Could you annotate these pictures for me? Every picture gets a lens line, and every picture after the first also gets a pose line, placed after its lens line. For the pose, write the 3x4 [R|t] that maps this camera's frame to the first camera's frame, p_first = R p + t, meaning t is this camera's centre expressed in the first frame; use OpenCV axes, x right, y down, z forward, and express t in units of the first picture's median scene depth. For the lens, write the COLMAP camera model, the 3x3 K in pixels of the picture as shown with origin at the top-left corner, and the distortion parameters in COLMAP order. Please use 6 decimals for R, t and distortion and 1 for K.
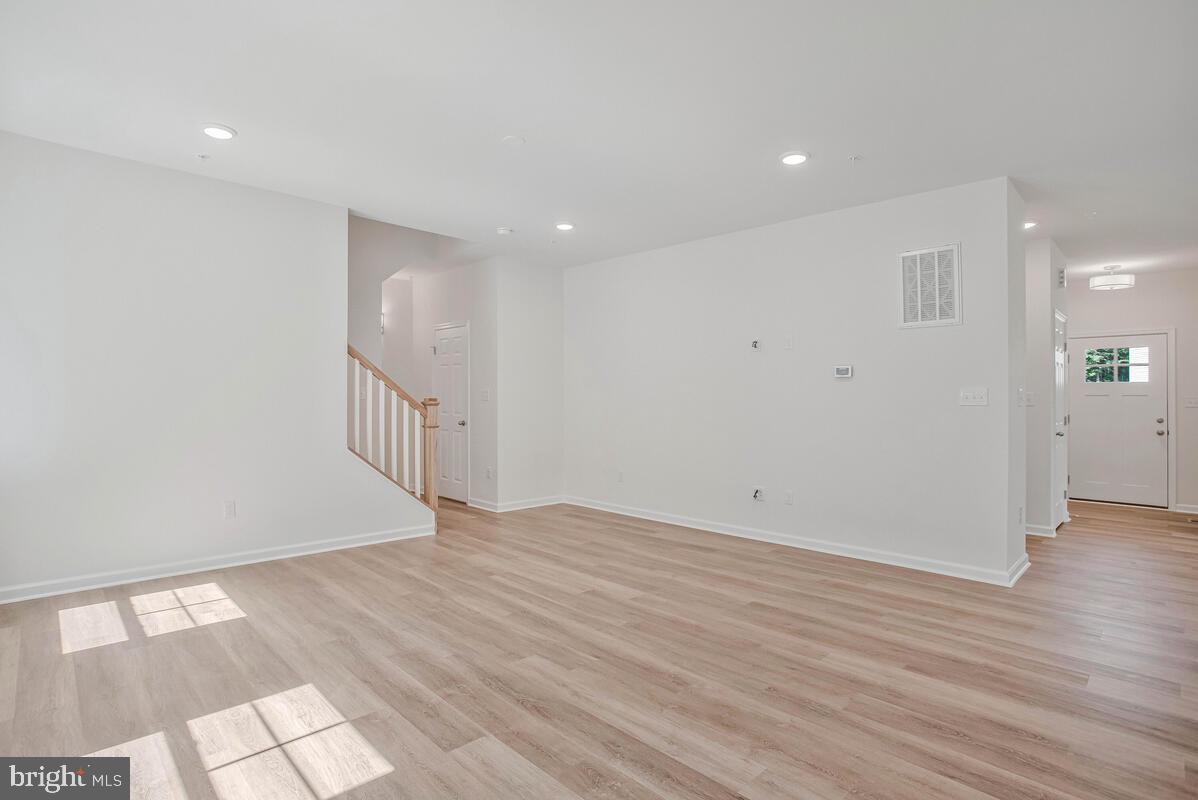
lens RADIAL K [[601.1, 0, 600.7], [0, 601.1, 398.2], [0, 0, 1]] dist [-0.001503, 0.000265]
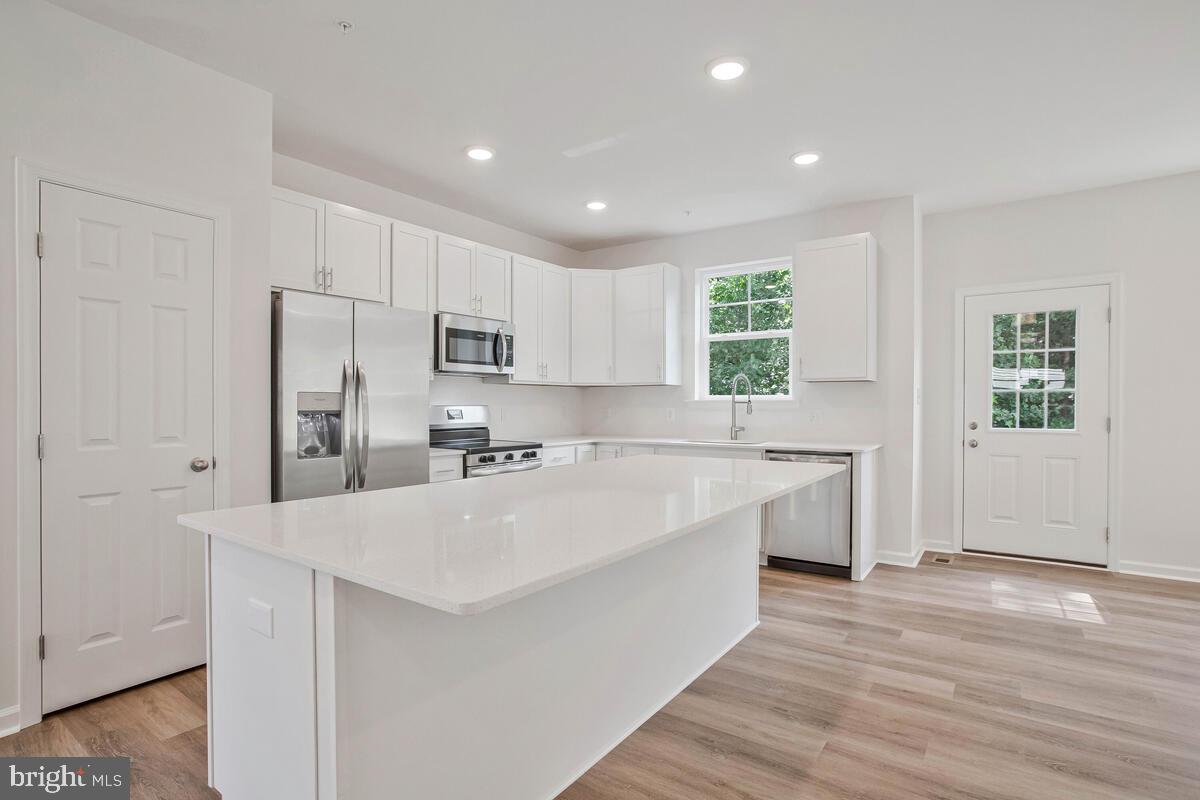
lens RADIAL K [[596.7, 0, 596.5], [0, 596.7, 400.6], [0, 0, 1]] dist [-0.065413, 0.028948]
pose [[-0.986079, -0.006046, -0.166168, 1.004577], [-0.003859, 0.999902, -0.013479, 0.012994], [0.166234, -0.012650, -0.986005, 1.124537]]
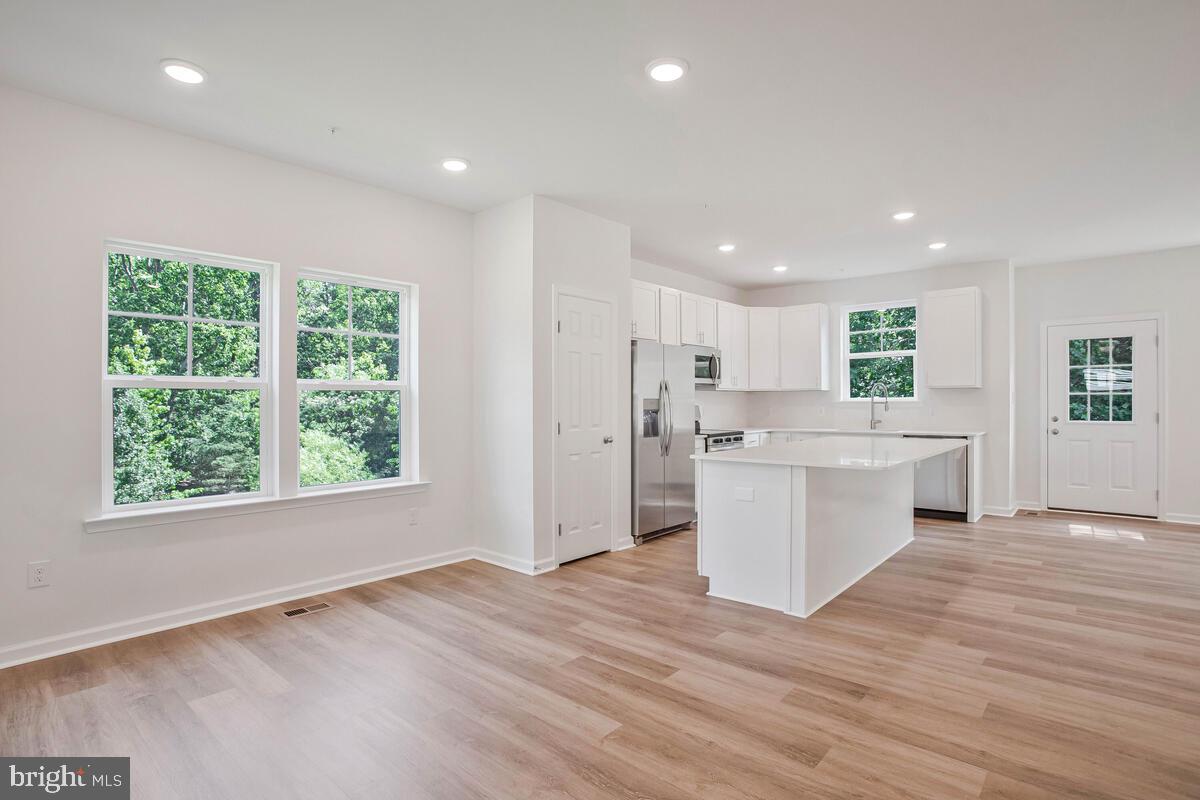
lens RADIAL K [[596.7, 0, 596.5], [0, 596.7, 400.6], [0, 0, 1]] dist [-0.065413, 0.028948]
pose [[-0.997993, -0.000049, -0.063319, 1.509955], [0.000802, 0.999910, -0.013407, 0.015674], [0.063314, -0.013431, -0.997903, 1.705237]]
